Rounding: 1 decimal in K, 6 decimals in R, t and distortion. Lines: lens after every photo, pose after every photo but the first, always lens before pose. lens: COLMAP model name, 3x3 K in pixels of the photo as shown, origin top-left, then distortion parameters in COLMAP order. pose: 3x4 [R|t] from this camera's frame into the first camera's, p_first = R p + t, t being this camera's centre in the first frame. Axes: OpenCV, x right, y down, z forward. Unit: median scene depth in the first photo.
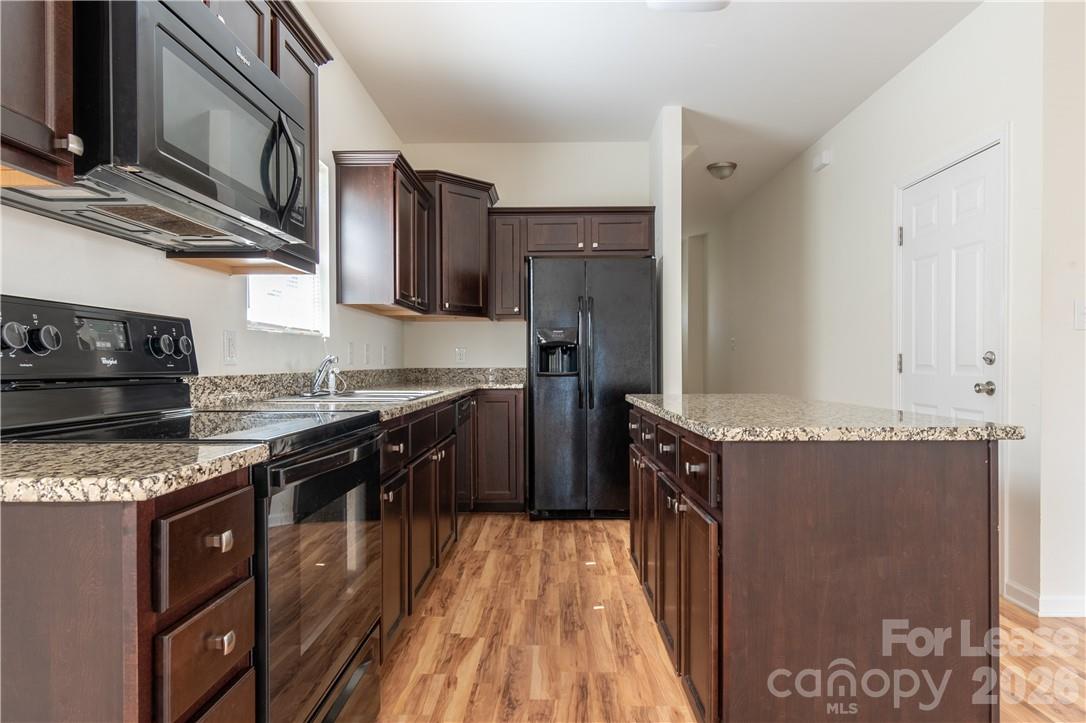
lens RADIAL K [[594.2, 0, 563.5], [0, 594.2, 367.0], [0, 0, 1]] dist [0.005558, 0.000472]
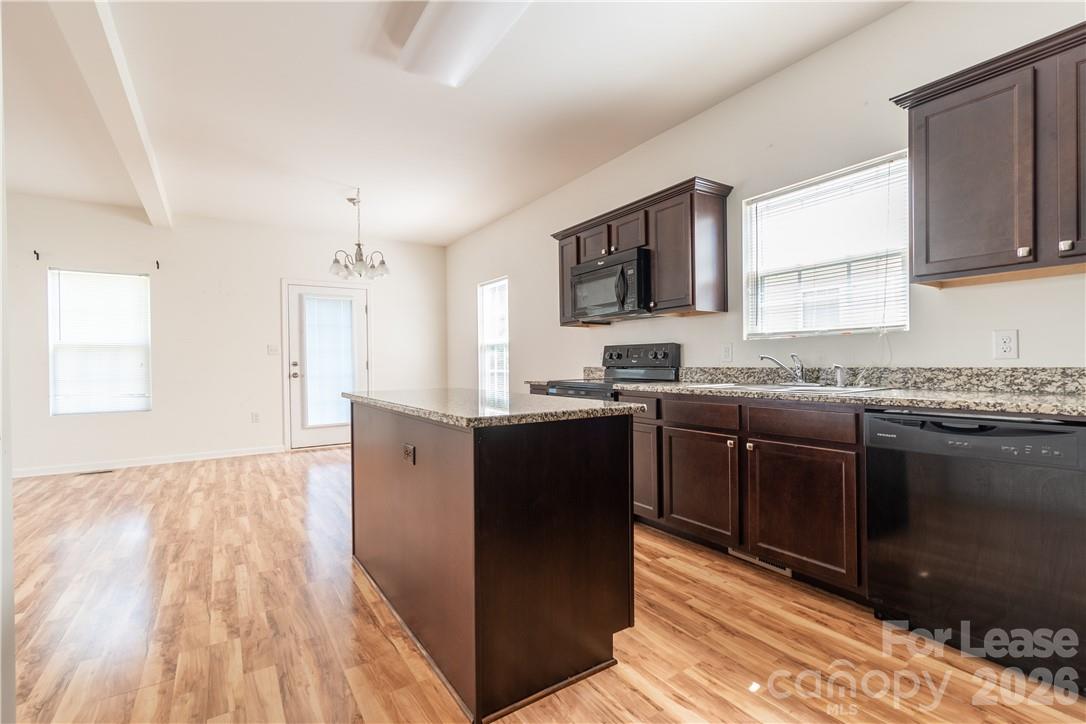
lens RADIAL K [[492.7, 0, 545.7], [0, 492.7, 365.3], [0, 0, 1]] dist [0.003130, -0.001197]
pose [[-0.826451, 0.013445, -0.562849, 0.532821], [0.008779, 0.999901, 0.010995, -0.010827], [0.562941, 0.004146, -0.826487, 1.368148]]
